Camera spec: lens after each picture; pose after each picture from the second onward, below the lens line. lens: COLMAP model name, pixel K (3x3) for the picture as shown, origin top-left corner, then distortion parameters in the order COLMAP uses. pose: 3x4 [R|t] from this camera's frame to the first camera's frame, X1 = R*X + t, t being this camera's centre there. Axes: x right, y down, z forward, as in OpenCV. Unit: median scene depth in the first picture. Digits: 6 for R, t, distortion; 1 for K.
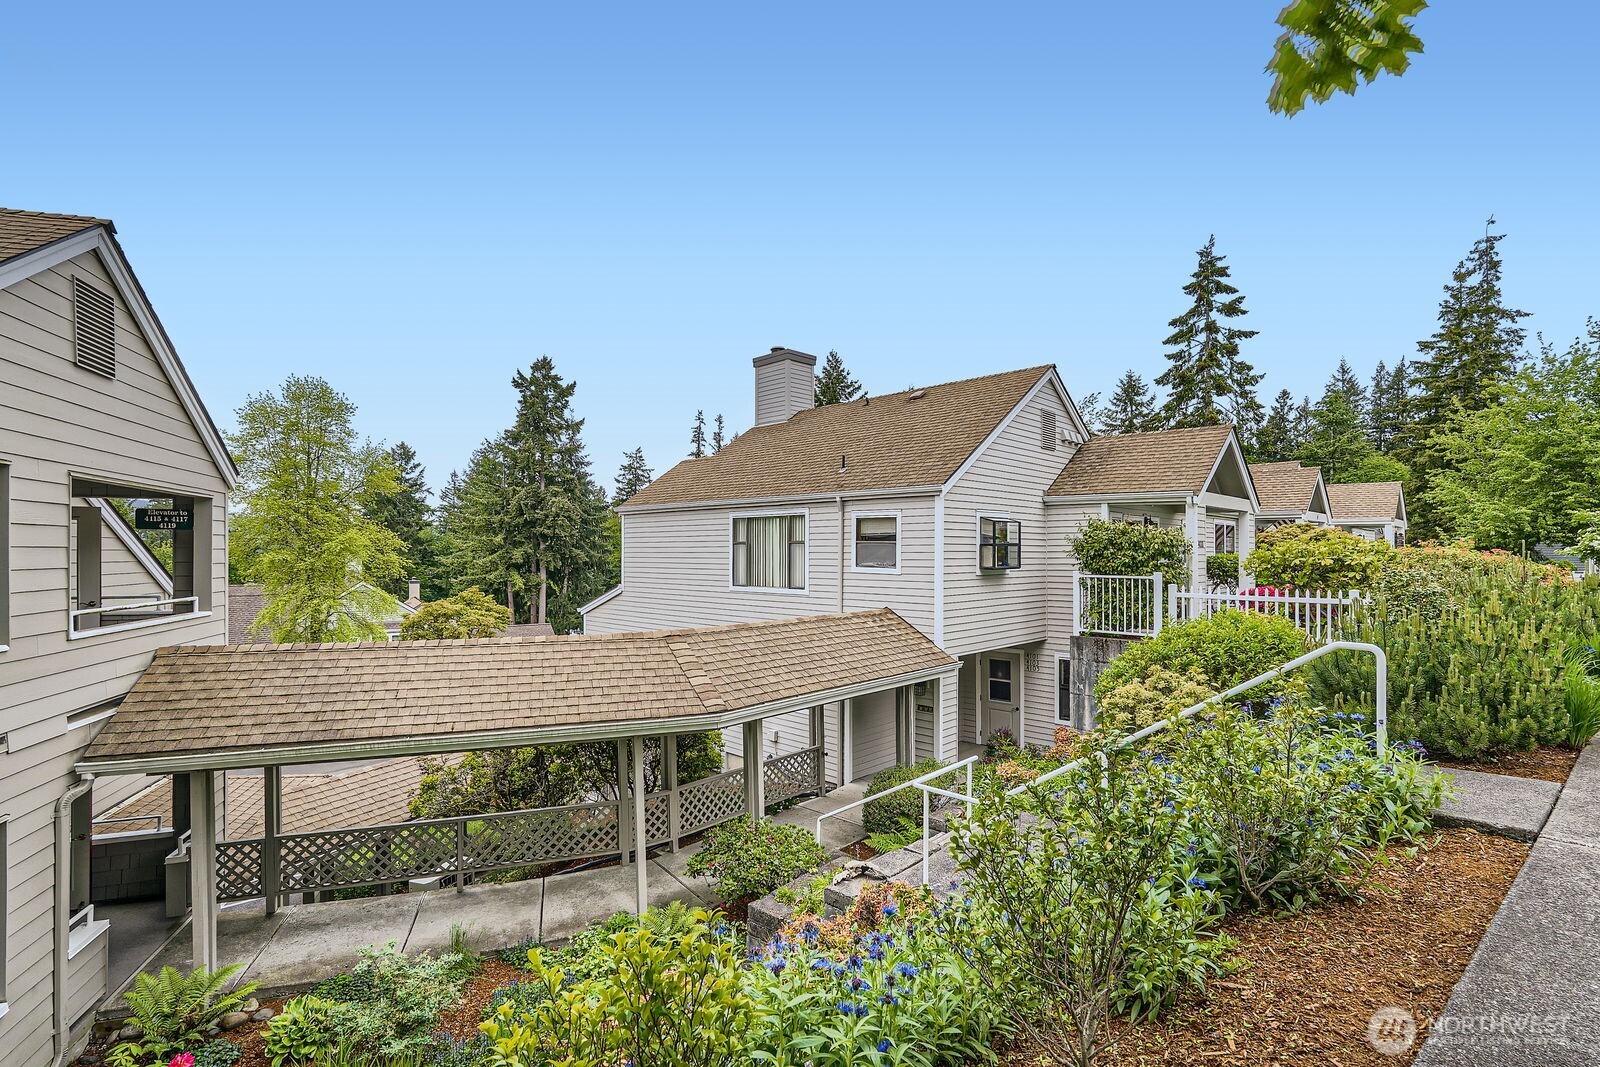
lens RADIAL K [[723.2, 0, 796.4], [0, 723.2, 554.2], [0, 0, 1]] dist [-0.002790, -0.000141]
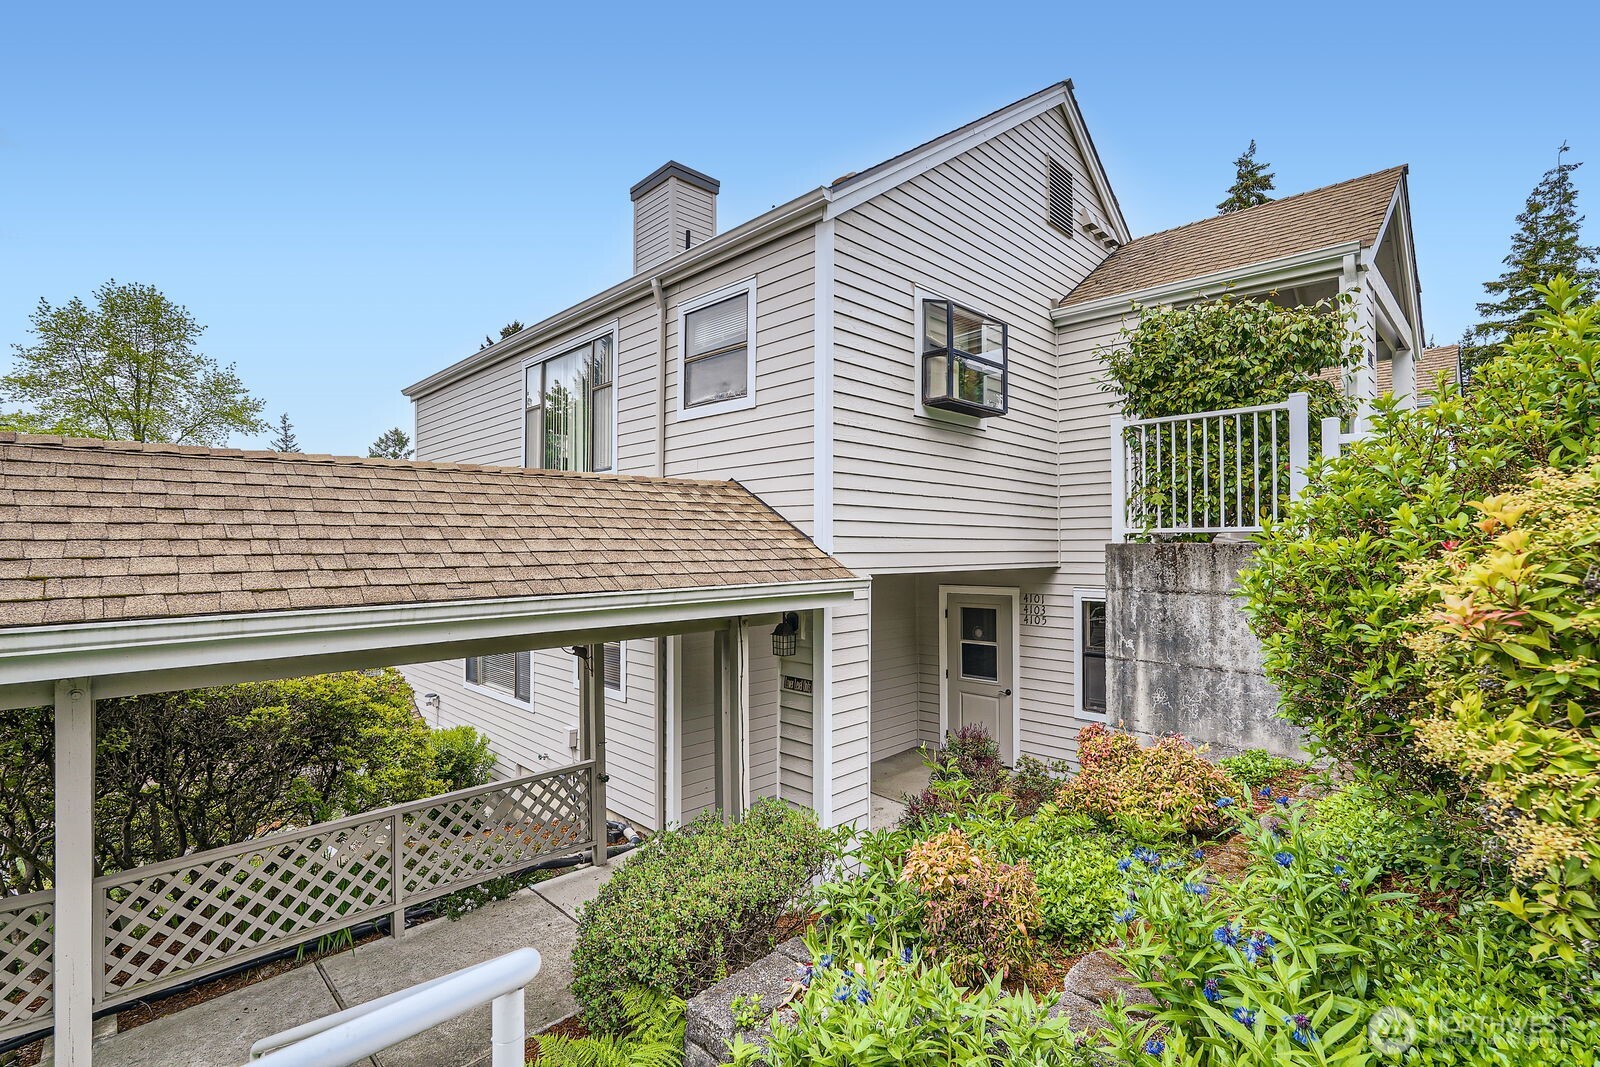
lens RADIAL K [[703.7, 0, 799.6], [0, 703.7, 542.8], [0, 0, 1]] dist [-0.003003, -0.000192]
pose [[0.999810, -0.000982, -0.019449, 0.173567], [0.000708, 0.999901, -0.014054, 0.118723], [0.019461, 0.014038, 0.999712, 0.502777]]
